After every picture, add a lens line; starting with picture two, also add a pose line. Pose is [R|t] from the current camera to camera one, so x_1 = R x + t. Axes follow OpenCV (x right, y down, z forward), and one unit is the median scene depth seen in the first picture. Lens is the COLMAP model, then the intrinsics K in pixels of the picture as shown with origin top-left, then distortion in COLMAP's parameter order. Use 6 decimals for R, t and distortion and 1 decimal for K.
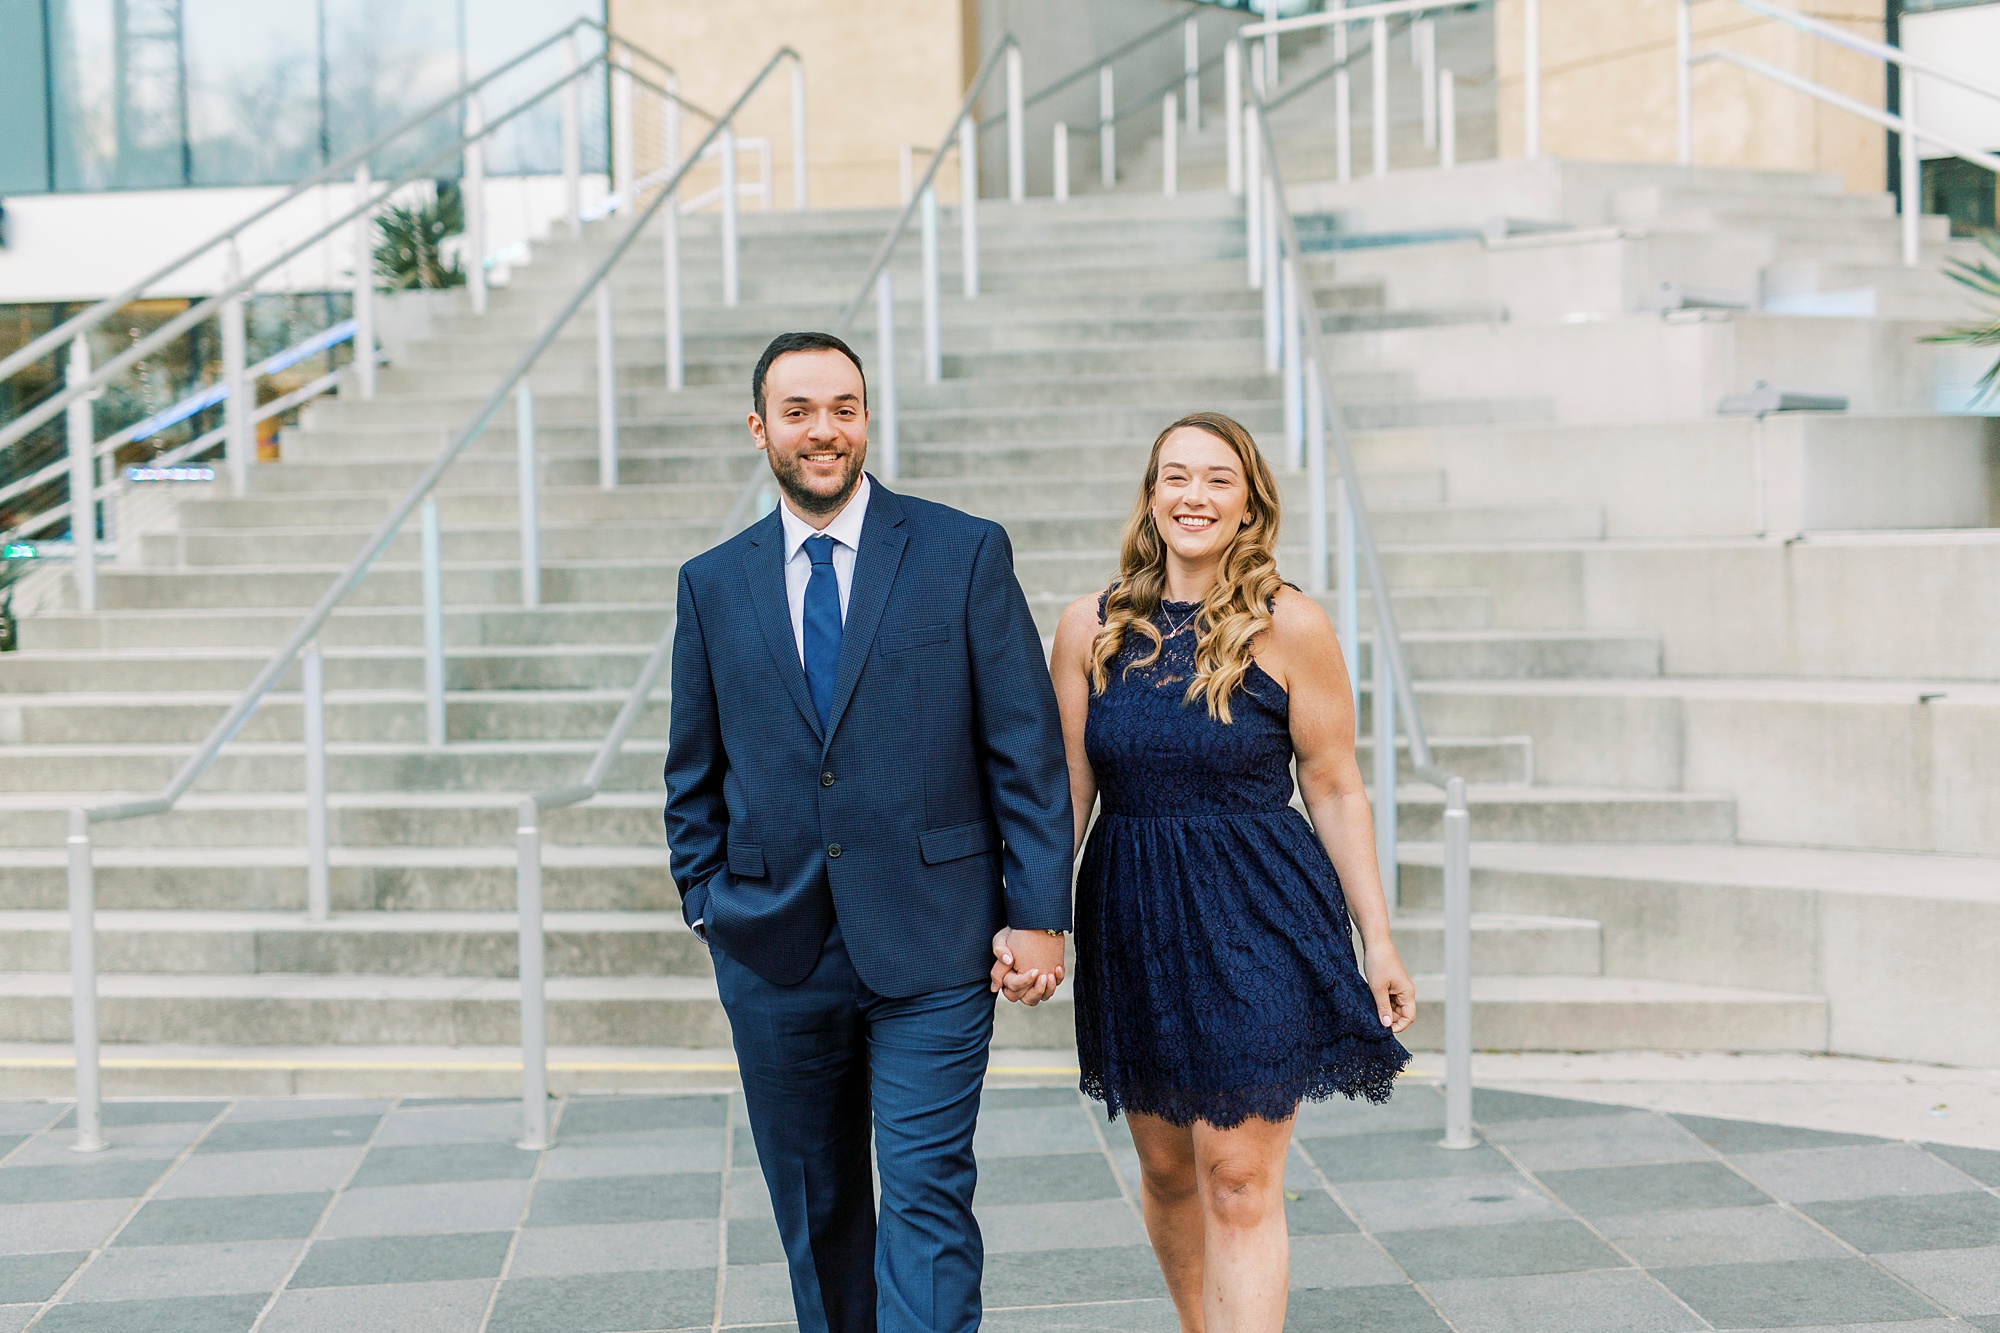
lens RADIAL K [[2909.6, 0, 1000.0], [0, 2909.6, 666.5], [0, 0, 1]] dist [0.007950, -0.072756]
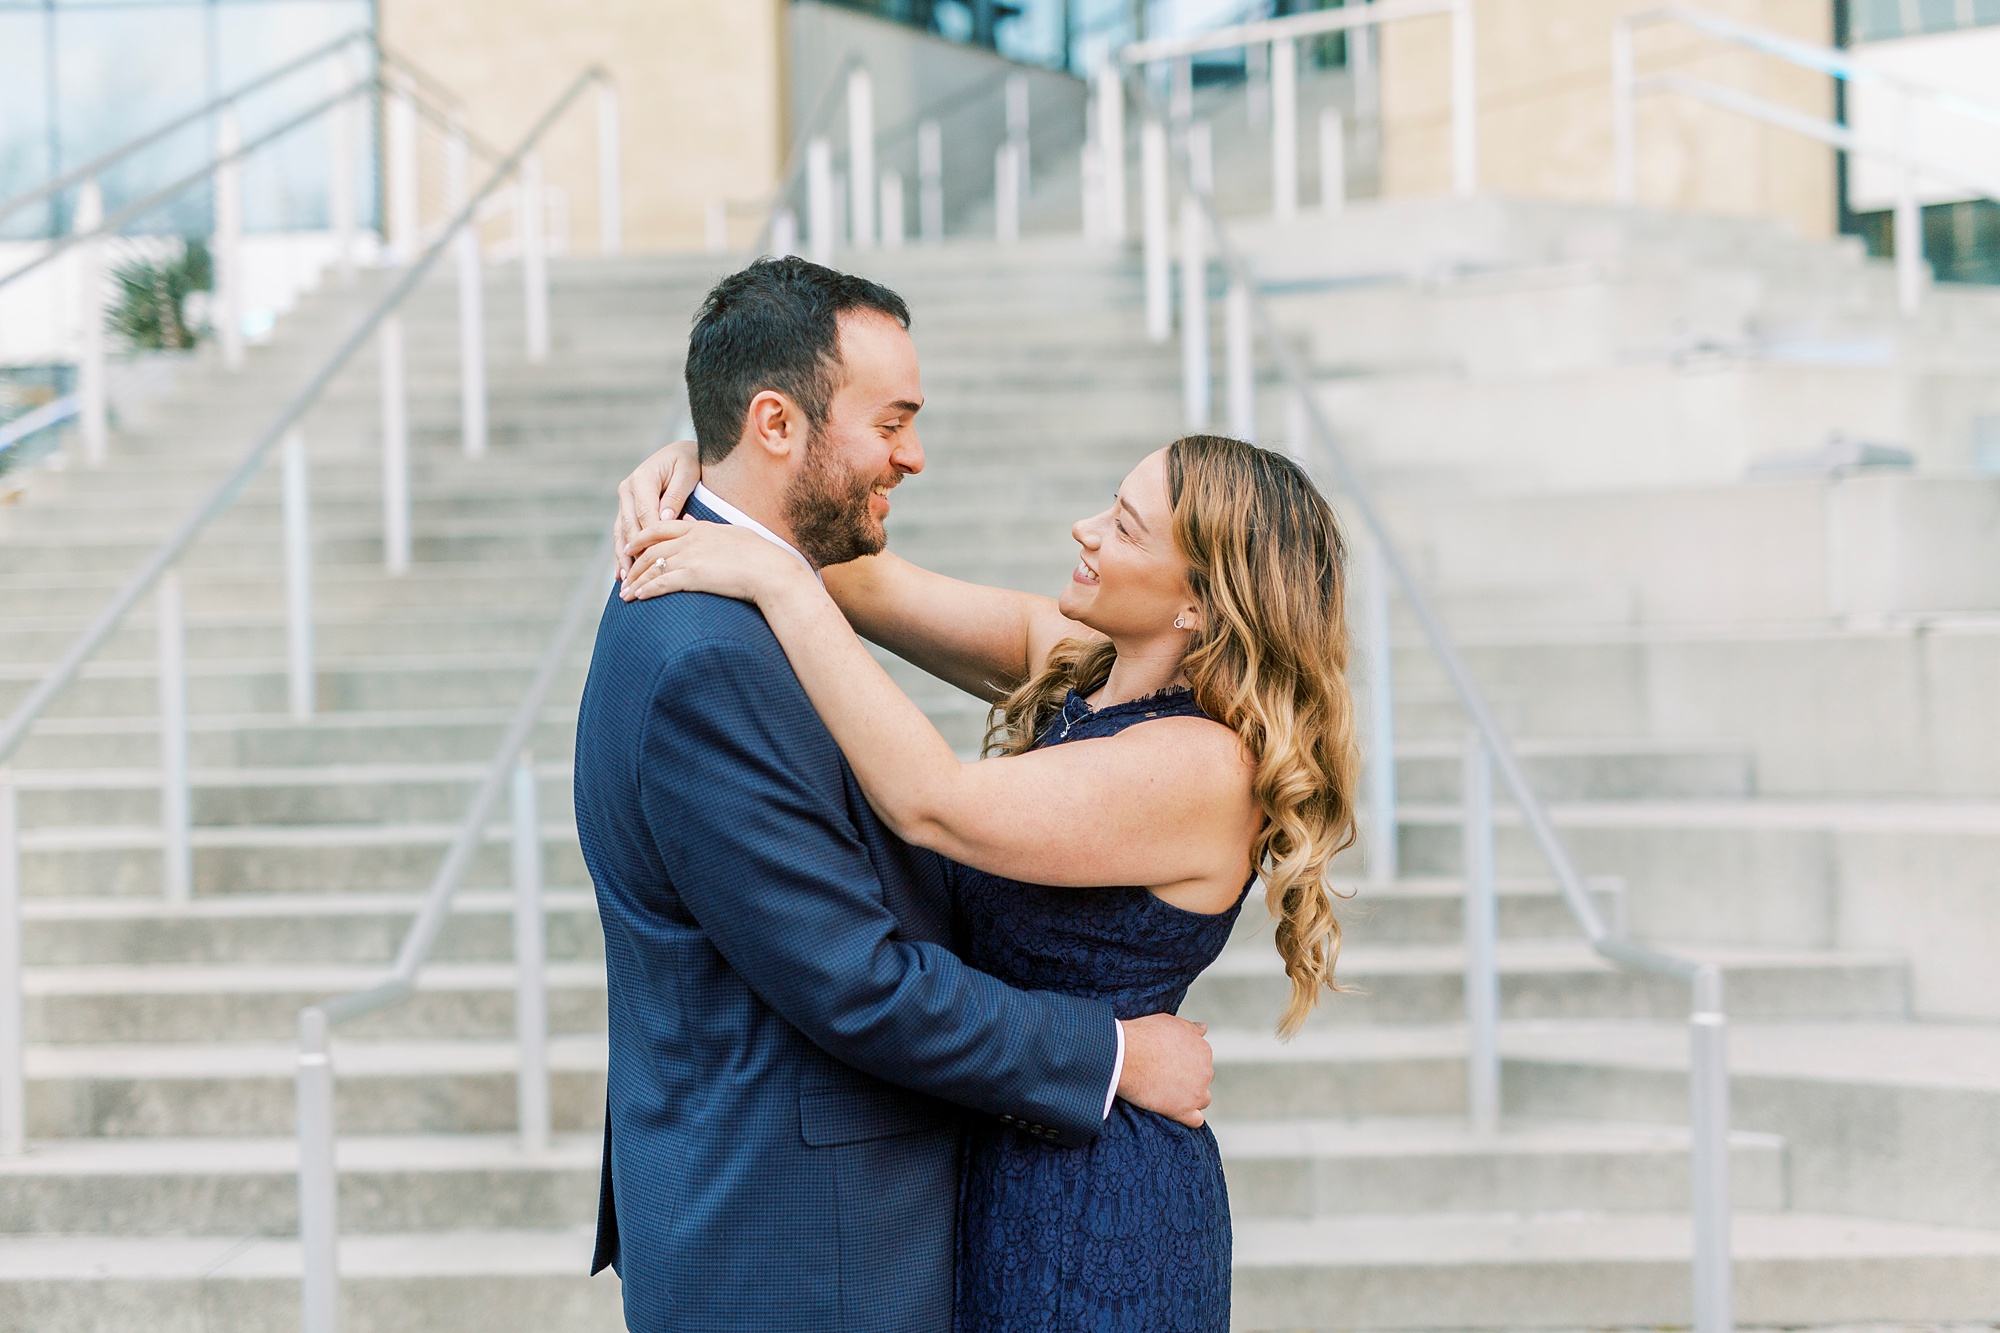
lens RADIAL K [[2837.5, 0, 1000.0], [0, 2837.5, 666.5], [0, 0, 1]] dist [0.004967, -0.030826]
pose [[0.996066, -0.005187, 0.088465, -0.046430], [0.008307, 0.999355, -0.034934, -0.007154], [-0.088227, 0.035531, 0.995466, 0.247756]]
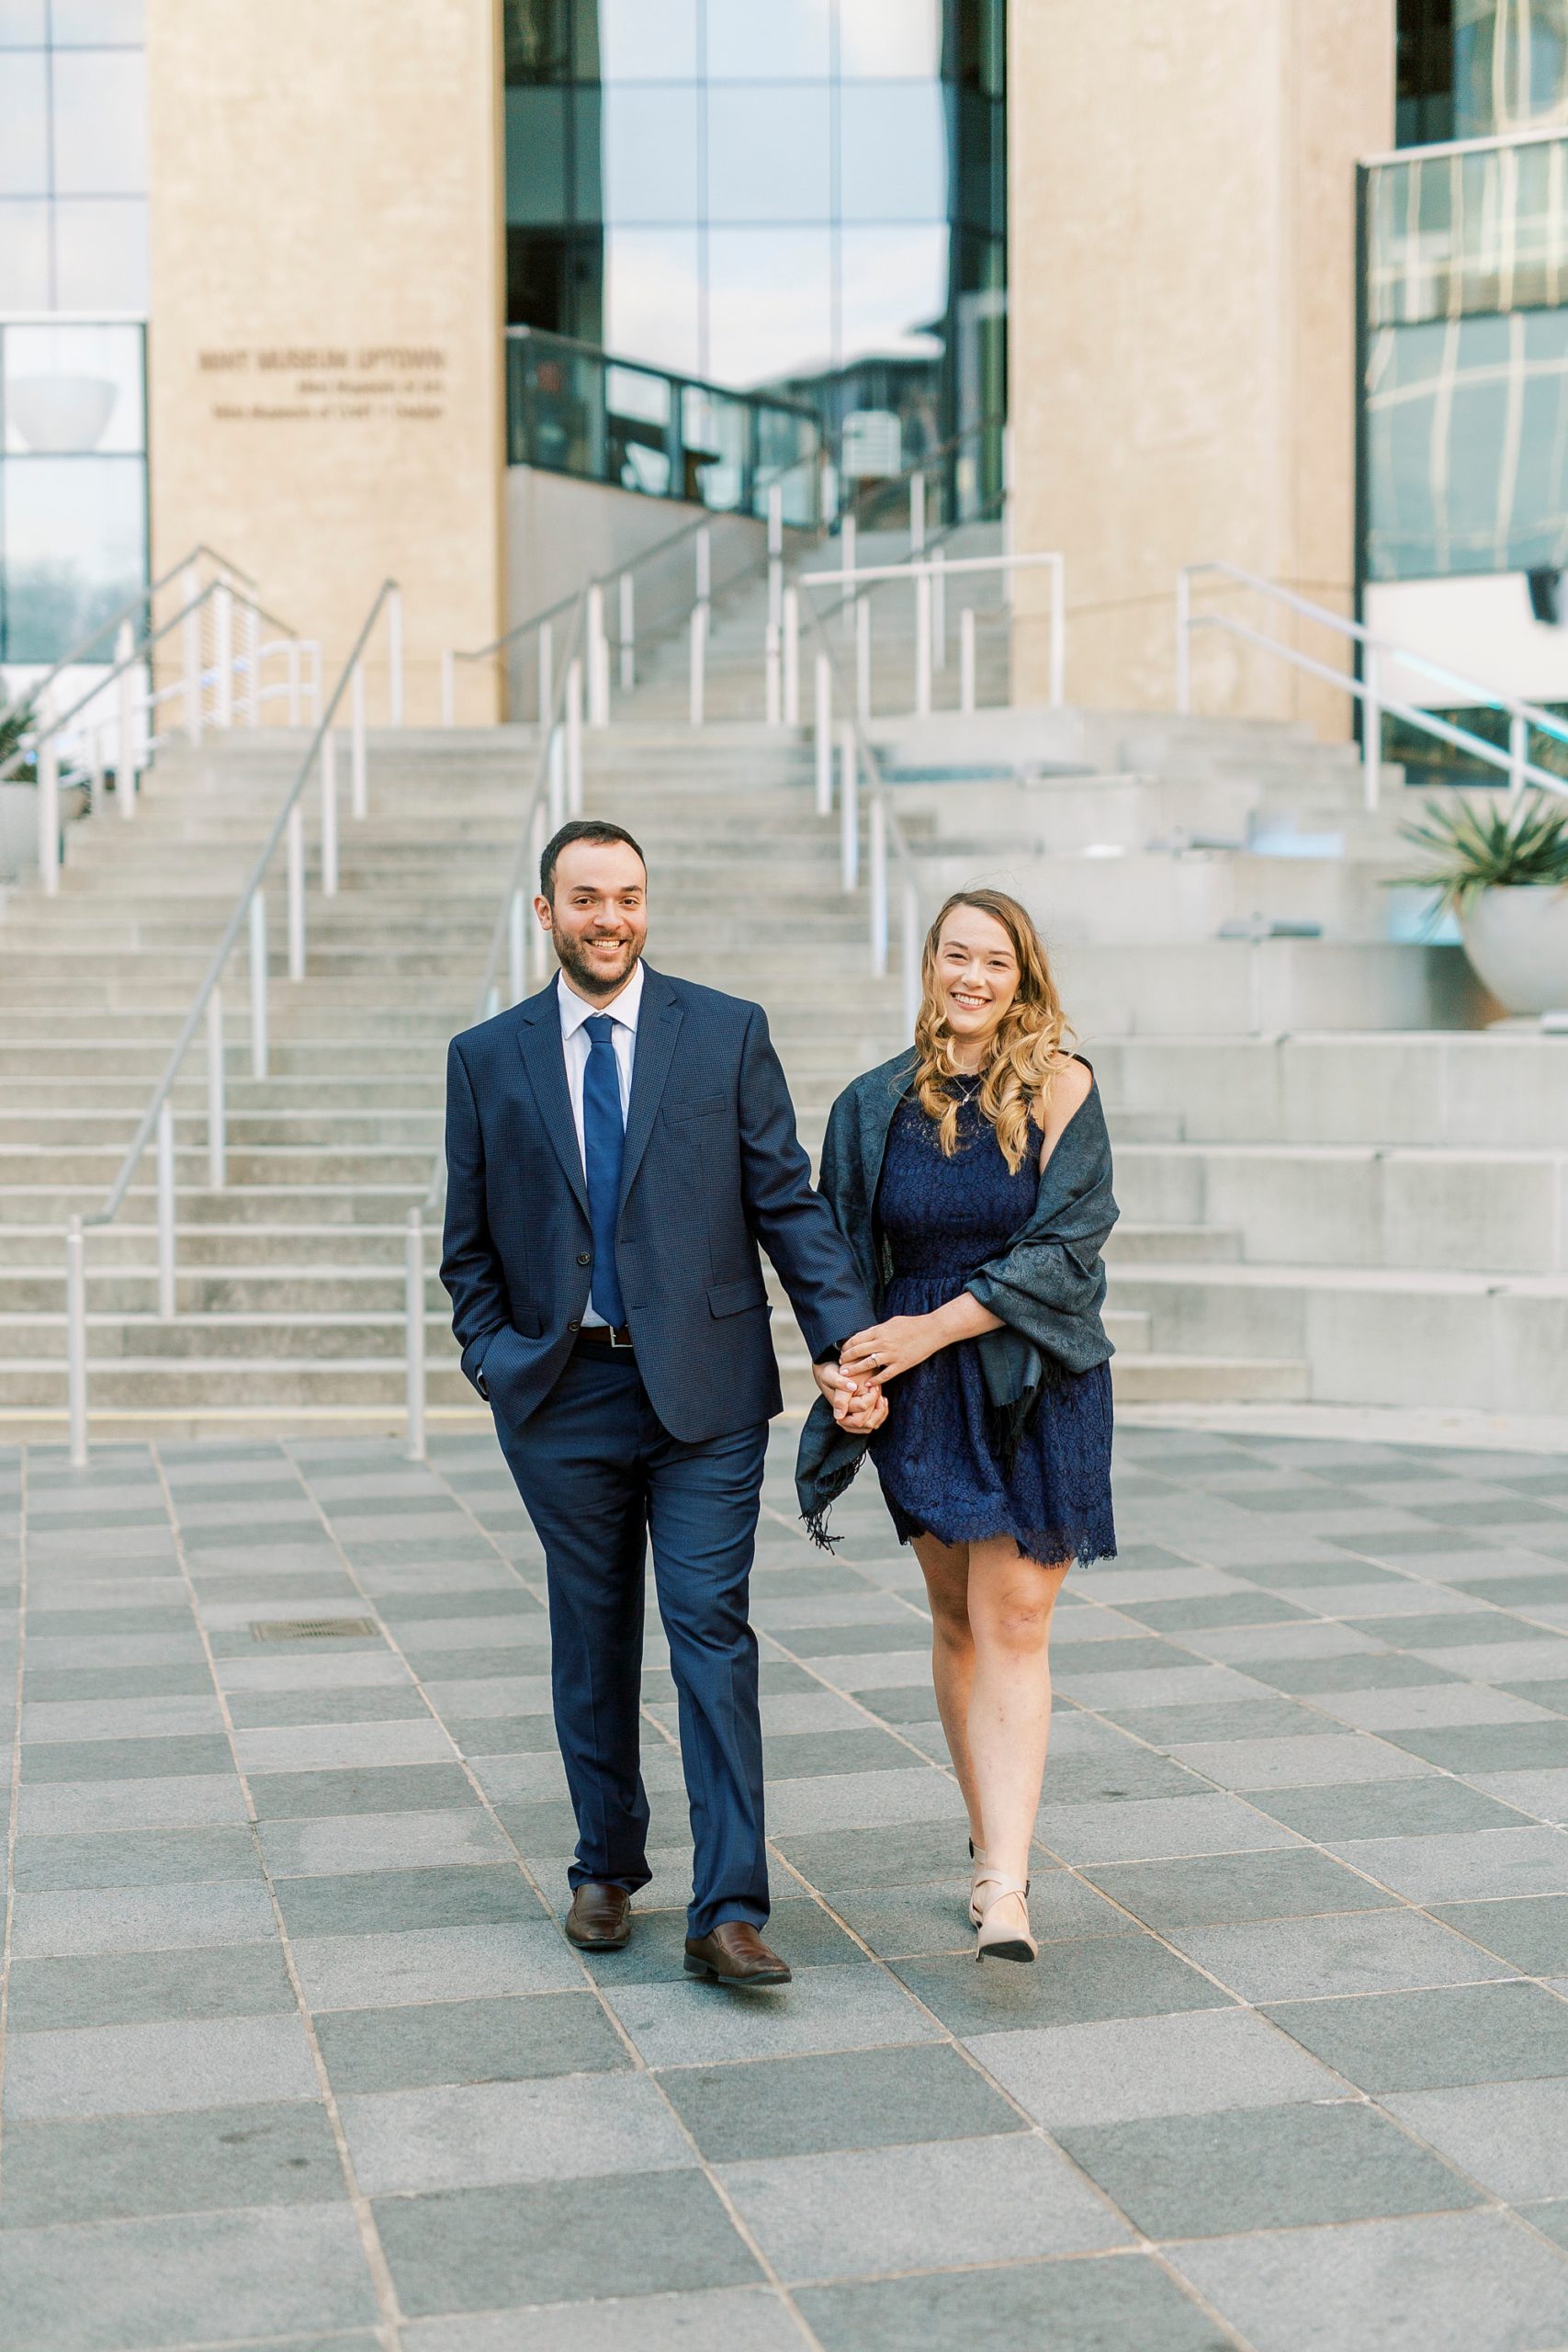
lens RADIAL K [[3421.4, 0, 784.0], [0, 3421.4, 1176.0], [0, 0, 1]] dist [0.007950, -0.072756]
pose [[0.991009, 0.009170, 0.133479, -0.152078], [-0.009141, 0.999958, -0.000824, 0.021284], [-0.133481, -0.000404, 0.991051, -0.487803]]
